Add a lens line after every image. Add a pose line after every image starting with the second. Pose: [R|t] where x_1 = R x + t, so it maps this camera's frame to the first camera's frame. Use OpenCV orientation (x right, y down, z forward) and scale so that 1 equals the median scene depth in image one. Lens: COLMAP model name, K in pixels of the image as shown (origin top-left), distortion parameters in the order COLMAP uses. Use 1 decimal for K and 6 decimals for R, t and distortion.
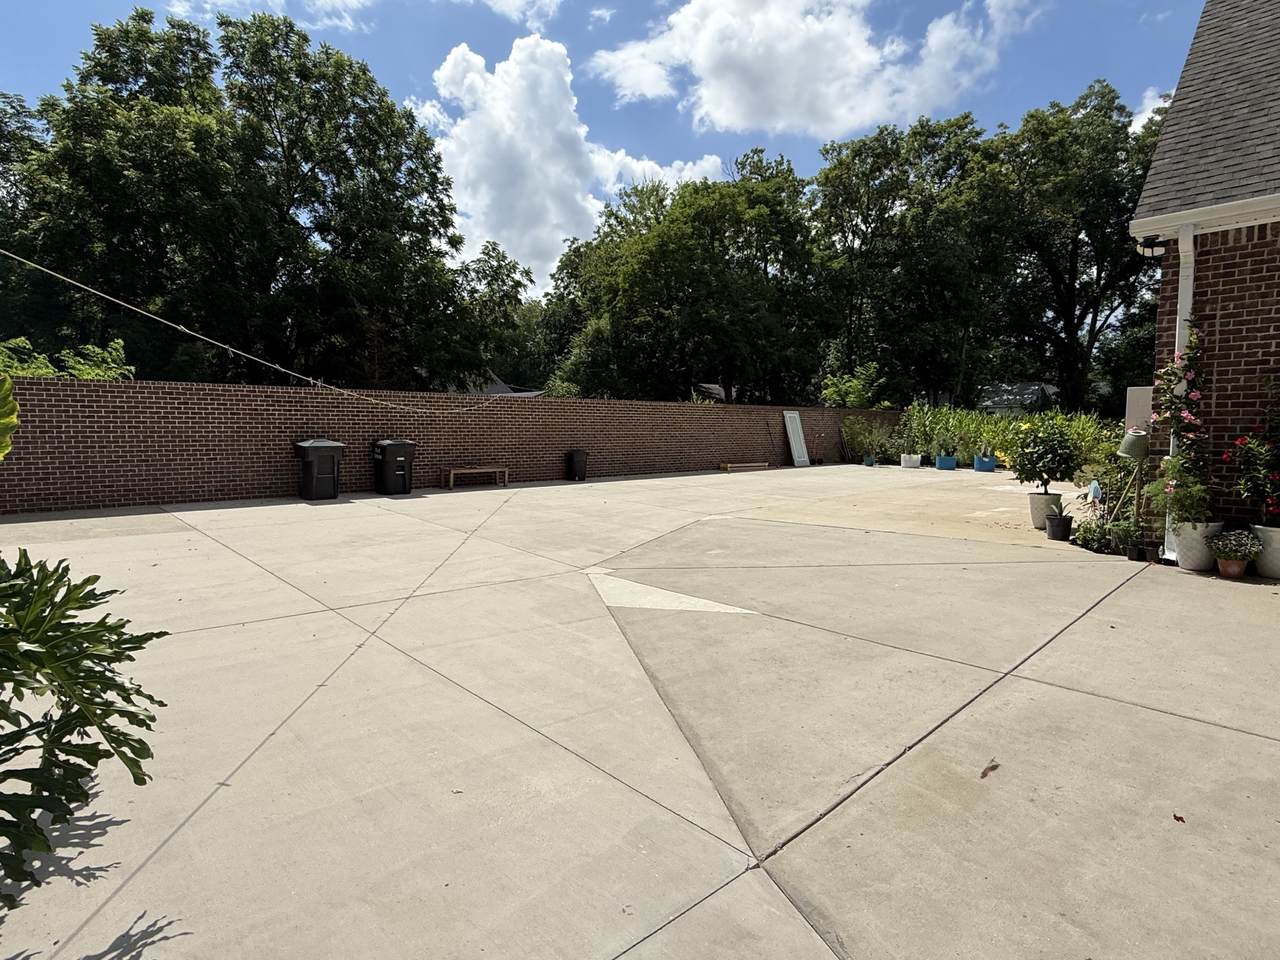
lens RADIAL K [[703.8, 0, 640.0], [0, 703.8, 480.0], [0, 0, 1]] dist [0.008242, 0.001293]
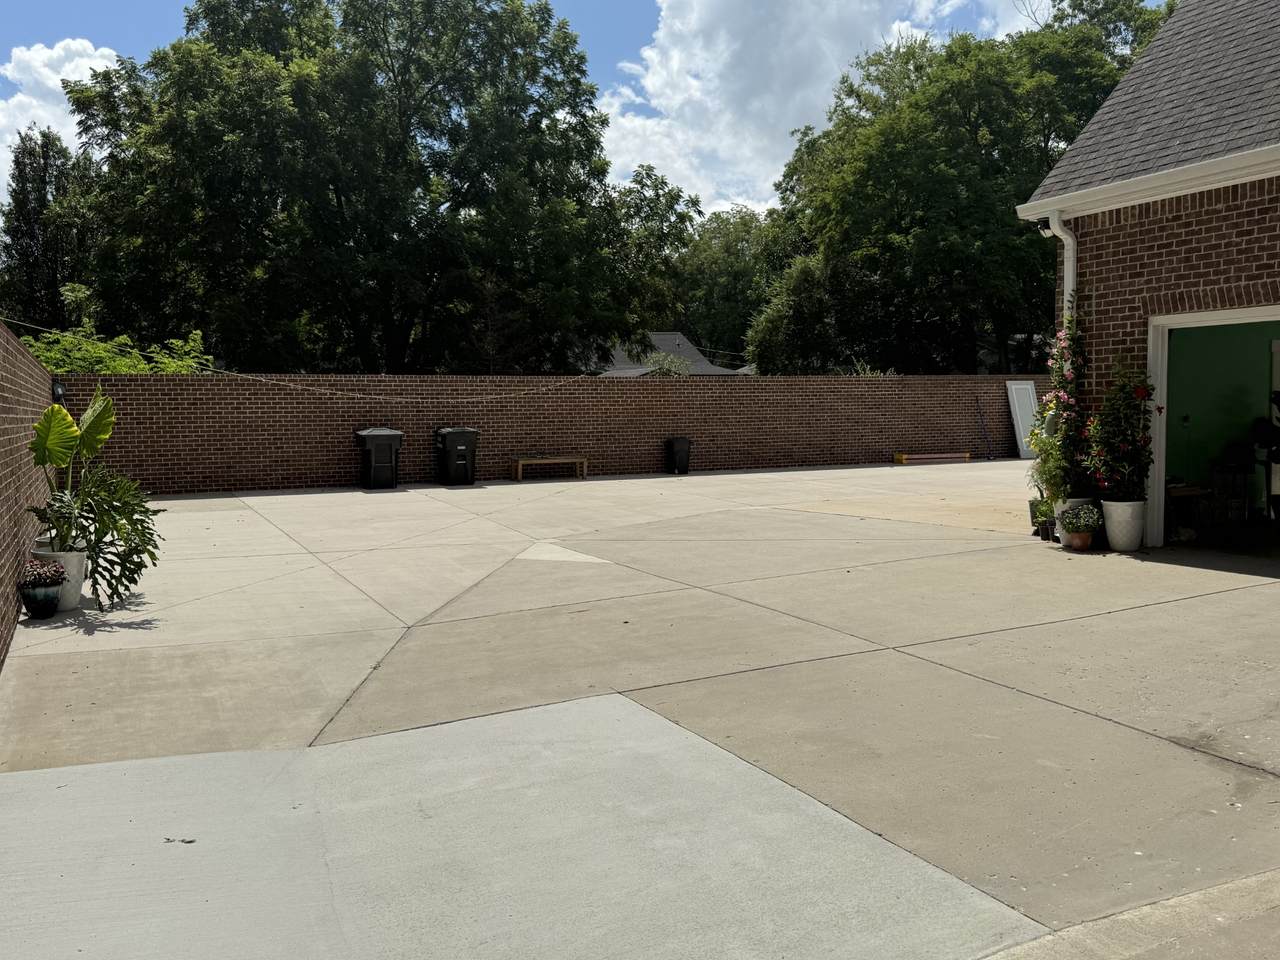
lens RADIAL K [[1068.9, 0, 640.0], [0, 1068.9, 480.0], [0, 0, 1]] dist [0.187084, -0.404799]
pose [[0.960572, 0.002935, -0.278016, 0.112089], [-0.004715, 0.999972, -0.005731, 0.007887], [0.277992, 0.006816, 0.960559, -0.122846]]
